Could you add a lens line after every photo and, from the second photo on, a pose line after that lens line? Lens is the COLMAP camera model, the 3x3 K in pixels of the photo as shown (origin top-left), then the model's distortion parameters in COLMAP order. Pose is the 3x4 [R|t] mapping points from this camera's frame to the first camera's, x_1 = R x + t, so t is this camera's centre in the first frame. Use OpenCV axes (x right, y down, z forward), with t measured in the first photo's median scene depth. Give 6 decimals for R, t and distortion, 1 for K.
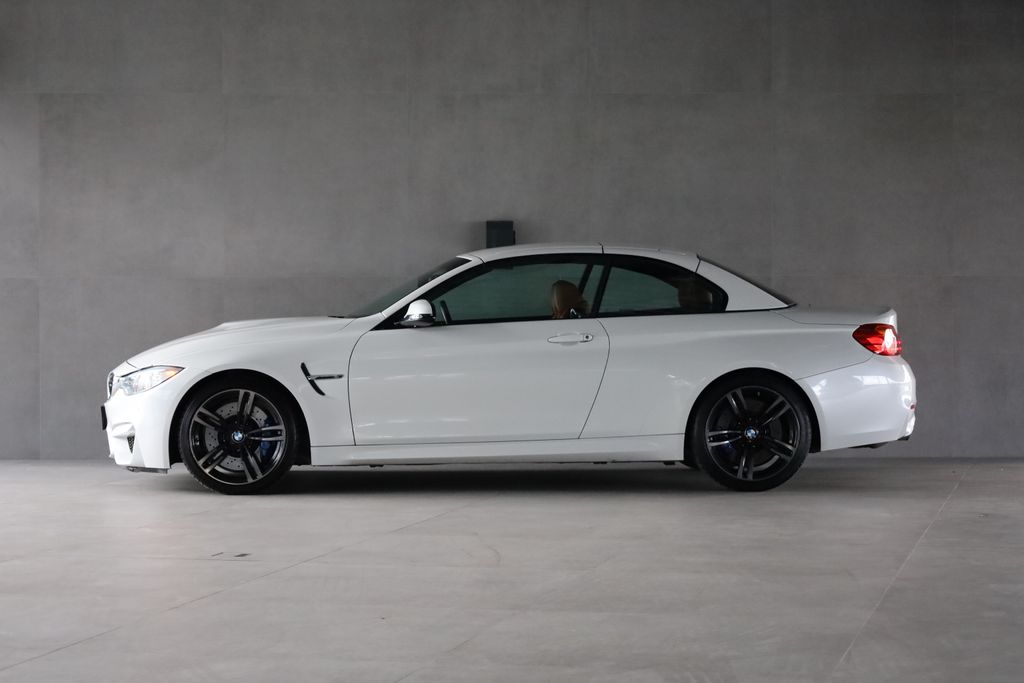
lens RADIAL K [[2196.1, 0, 512.0], [0, 2196.1, 341.5], [0, 0, 1]] dist [-0.048385, -0.031013]
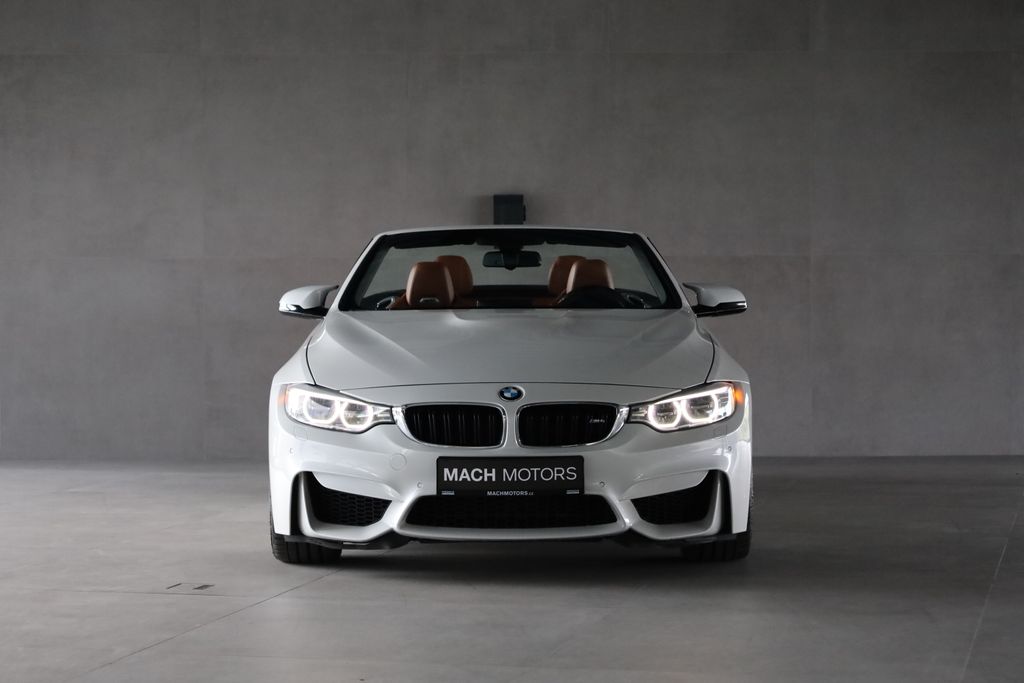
lens RADIAL K [[2228.7, 0, 512.0], [0, 2228.7, 341.5], [0, 0, 1]] dist [-0.025795, 0.120010]
pose [[0.999980, -0.002831, -0.005661, 0.001027], [0.002880, 0.999958, 0.008709, -0.003234], [0.005636, -0.008725, 0.999946, 0.101981]]
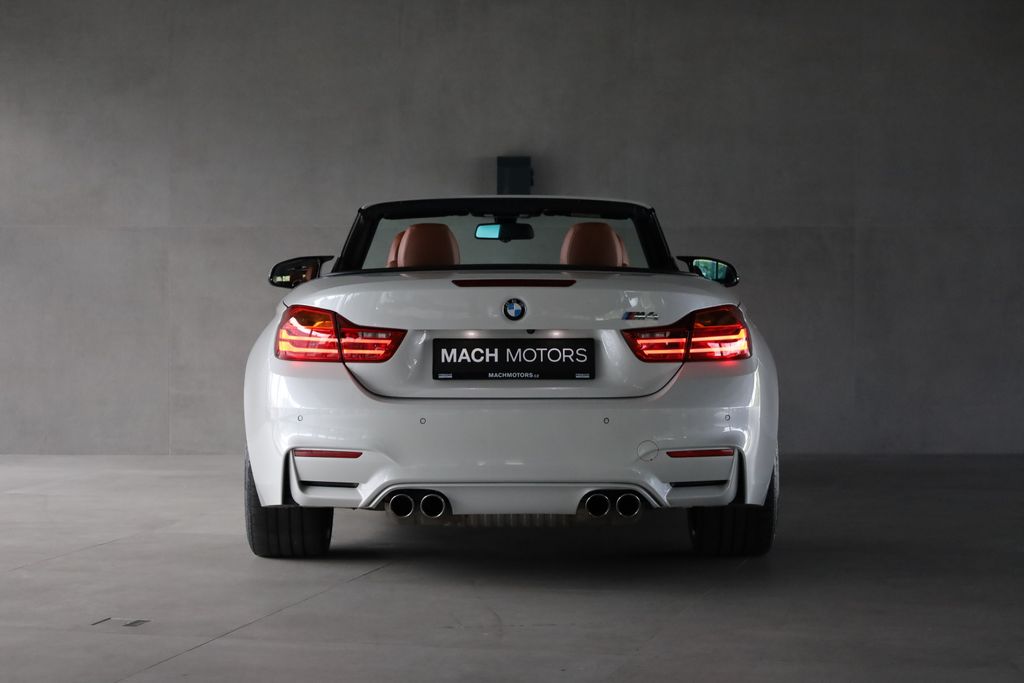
lens RADIAL K [[2196.1, 0, 512.0], [0, 2196.1, 341.5], [0, 0, 1]] dist [-0.048385, -0.031013]
pose [[0.999908, 0.002300, -0.013370, 0.005439], [-0.001992, 0.999733, 0.023037, -0.007437], [0.013419, -0.023008, 0.999645, 0.244298]]
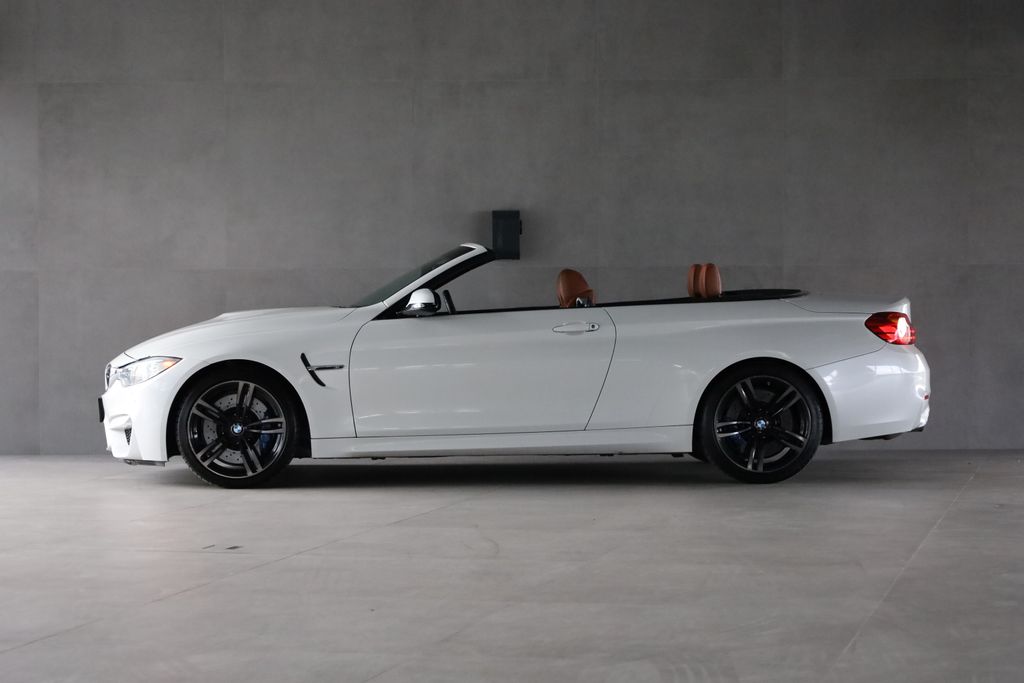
lens RADIAL K [[2196.1, 0, 512.0], [0, 2196.1, 341.5], [0, 0, 1]] dist [-0.048385, -0.031013]
pose [[0.999956, -0.003114, -0.008880, 0.006663], [0.003110, 0.999995, -0.000466, 0.005045], [0.008881, 0.000439, 0.999960, 0.020618]]
